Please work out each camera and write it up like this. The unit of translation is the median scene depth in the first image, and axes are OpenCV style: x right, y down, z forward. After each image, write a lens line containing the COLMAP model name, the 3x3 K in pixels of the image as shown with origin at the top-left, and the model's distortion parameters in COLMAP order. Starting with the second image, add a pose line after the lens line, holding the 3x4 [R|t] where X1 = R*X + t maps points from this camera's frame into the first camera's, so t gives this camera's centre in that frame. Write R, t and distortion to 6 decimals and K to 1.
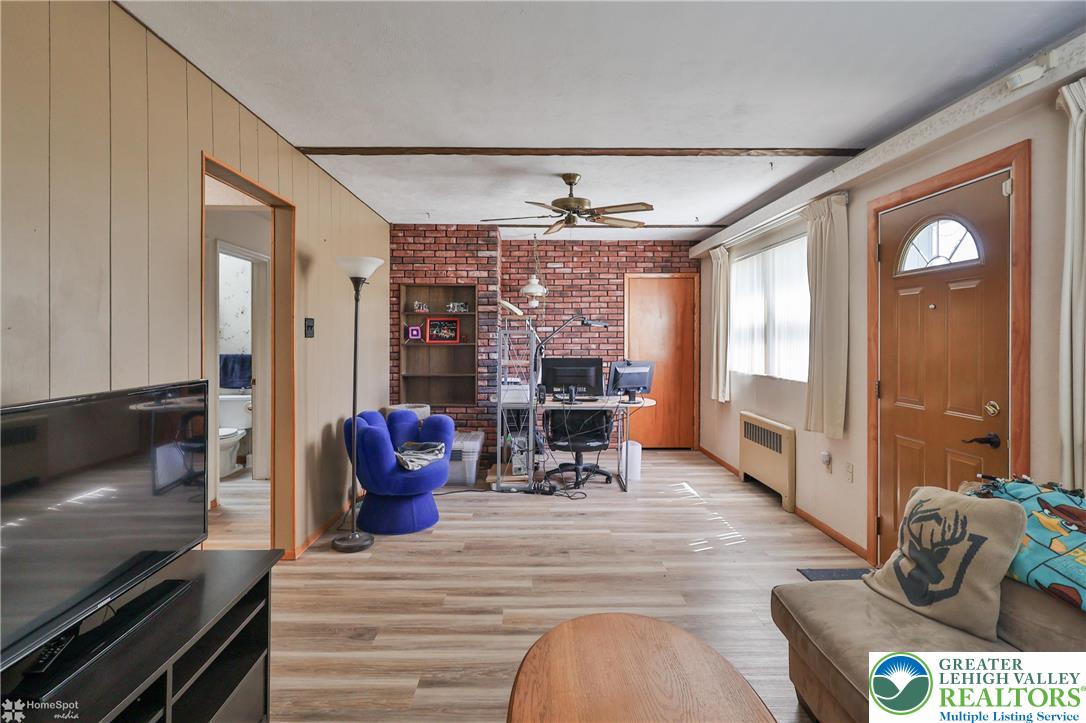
lens RADIAL K [[540.7, 0, 529.8], [0, 540.7, 336.3], [0, 0, 1]] dist [-0.004604, 0.002489]
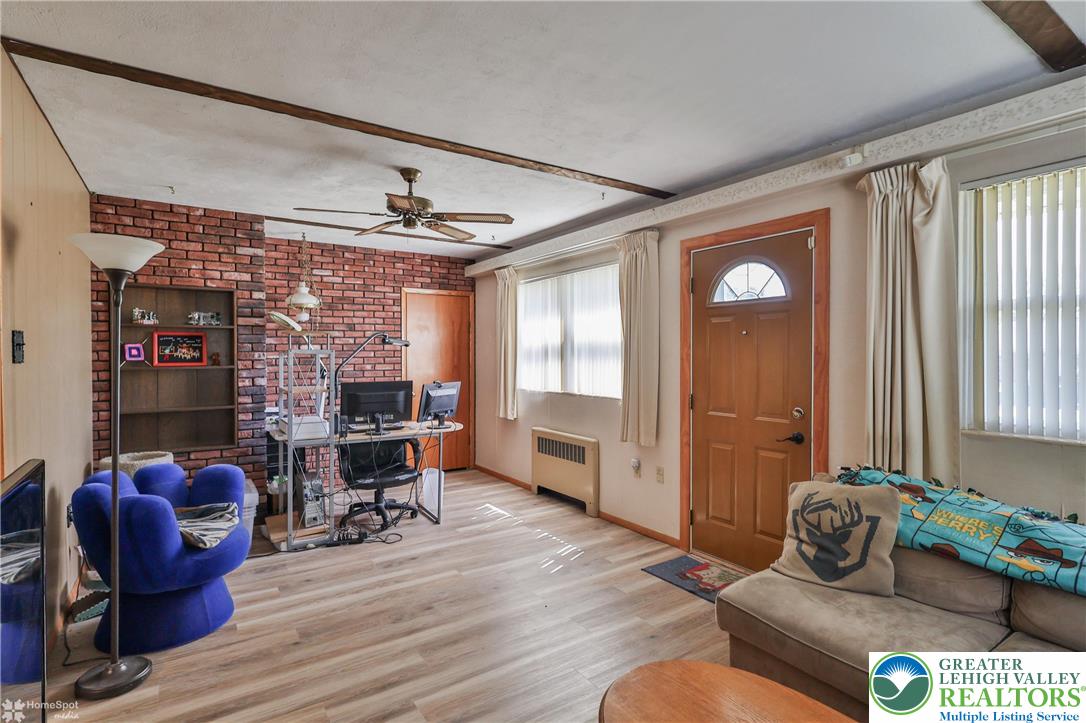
lens RADIAL K [[540.7, 0, 543.8], [0, 540.7, 359.8], [0, 0, 1]] dist [-0.004604, 0.002489]
pose [[0.836419, -0.008225, 0.548029, -0.221329], [0.001658, 0.999921, 0.012477, -0.006641], [-0.548089, -0.009527, 0.836366, 0.160000]]
